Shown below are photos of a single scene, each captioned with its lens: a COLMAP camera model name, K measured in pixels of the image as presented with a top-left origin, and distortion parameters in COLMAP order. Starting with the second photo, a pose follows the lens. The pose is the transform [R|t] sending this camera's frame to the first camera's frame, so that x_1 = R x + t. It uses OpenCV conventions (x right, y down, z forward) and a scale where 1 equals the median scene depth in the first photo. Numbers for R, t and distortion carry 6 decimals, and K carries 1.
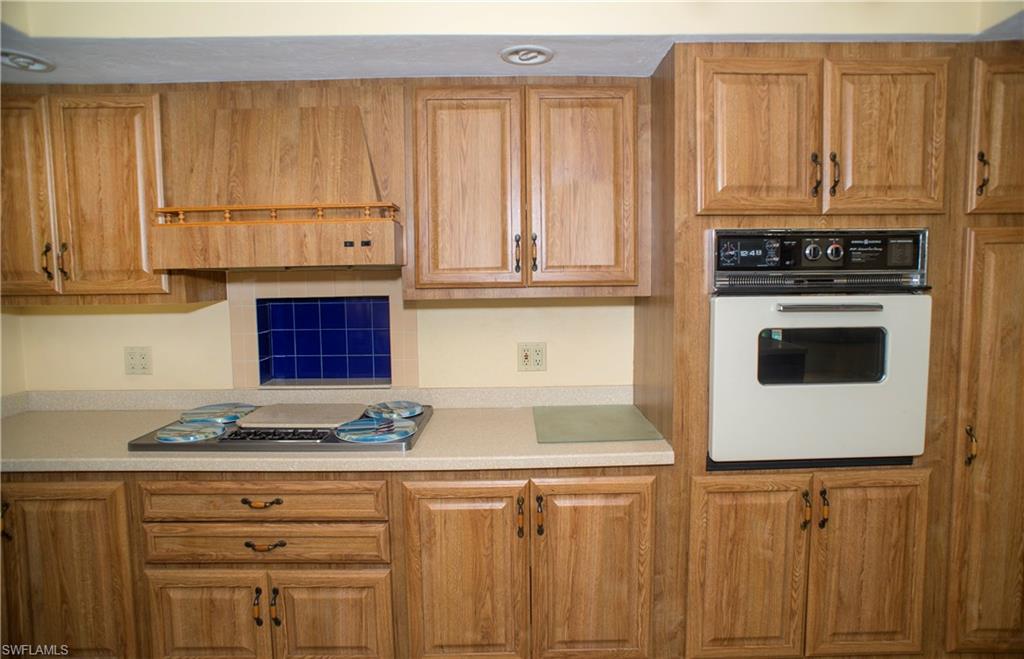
lens RADIAL K [[614.0, 0, 512.0], [0, 614.0, 329.5], [0, 0, 1]] dist [-0.105255, 0.077219]
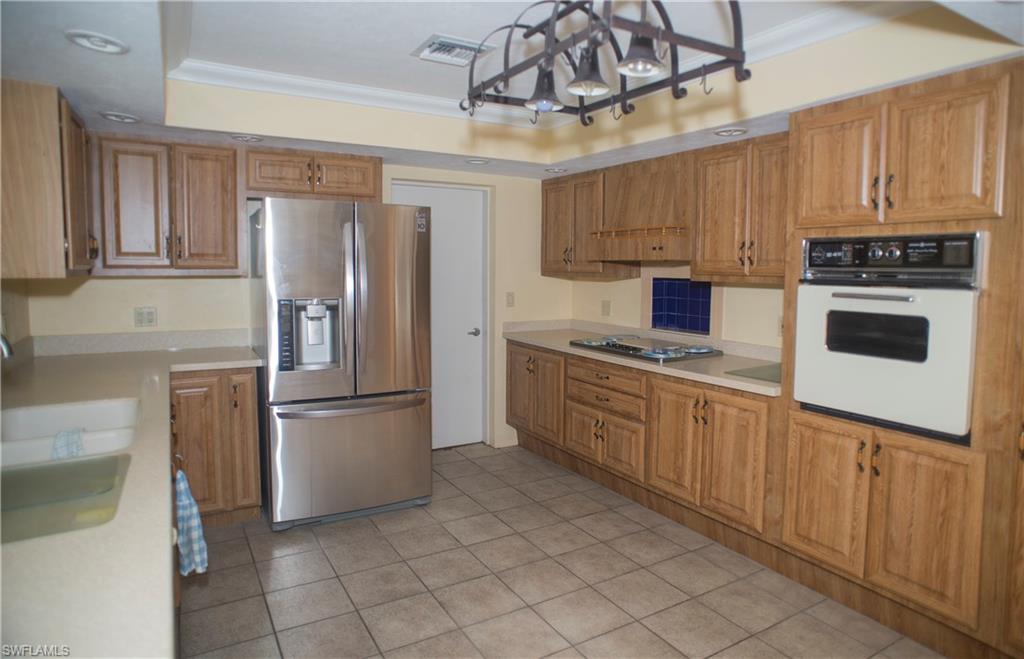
lens RADIAL K [[614.0, 0, 512.0], [0, 614.0, 329.5], [0, 0, 1]] dist [-0.105255, 0.077219]
pose [[0.487597, 0.106496, -0.866549, 1.207694], [-0.092939, 0.993224, 0.069769, 0.015173], [0.868108, 0.046517, 0.494191, -0.287933]]
